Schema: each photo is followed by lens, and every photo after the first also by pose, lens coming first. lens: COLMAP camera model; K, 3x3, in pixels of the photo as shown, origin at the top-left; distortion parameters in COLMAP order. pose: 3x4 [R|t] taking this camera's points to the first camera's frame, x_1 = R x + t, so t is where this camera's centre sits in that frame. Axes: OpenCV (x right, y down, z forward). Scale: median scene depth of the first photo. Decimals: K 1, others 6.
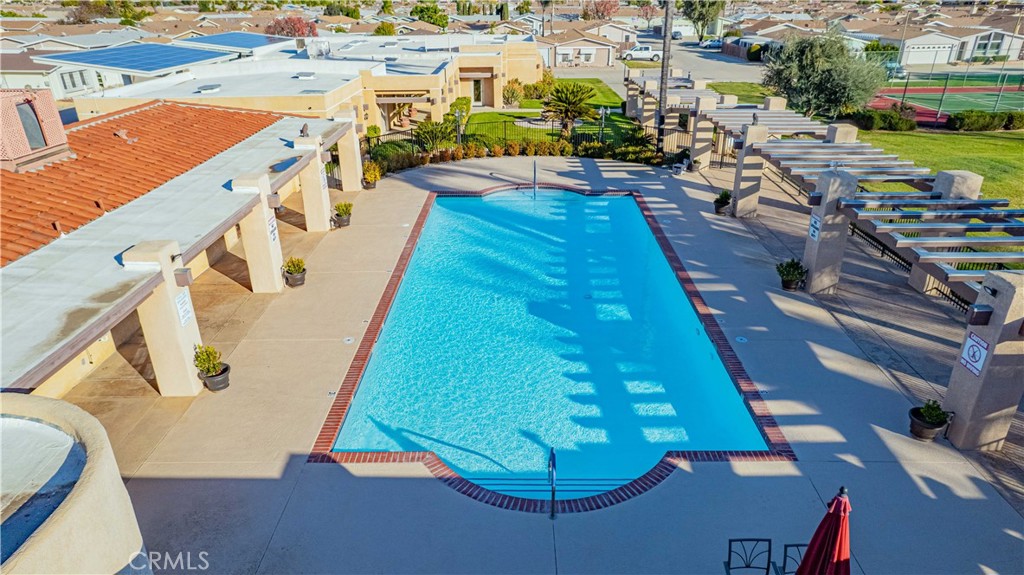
lens RADIAL K [[644.4, 0, 513.9], [0, 644.4, 288.3], [0, 0, 1]] dist [-0.000157, 0.003416]
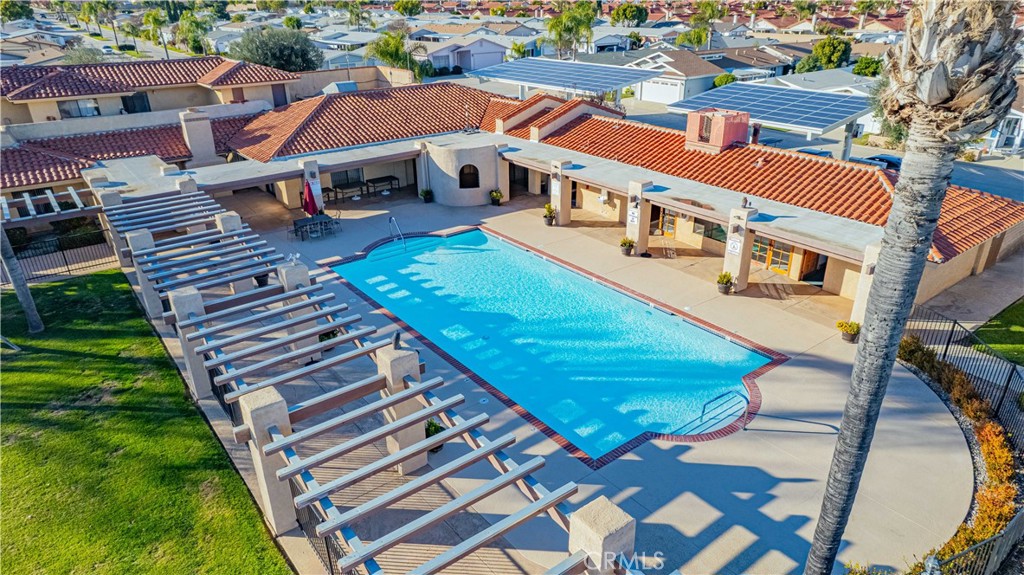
lens RADIAL K [[644.4, 0, 511.8], [0, 644.4, 289.7], [0, 0, 1]] dist [-0.000157, 0.003416]
pose [[-0.786528, 0.262291, -0.559087, 0.953808], [-0.251699, 0.690563, 0.678064, -1.149296], [0.563934, 0.674037, -0.477128, 2.022285]]
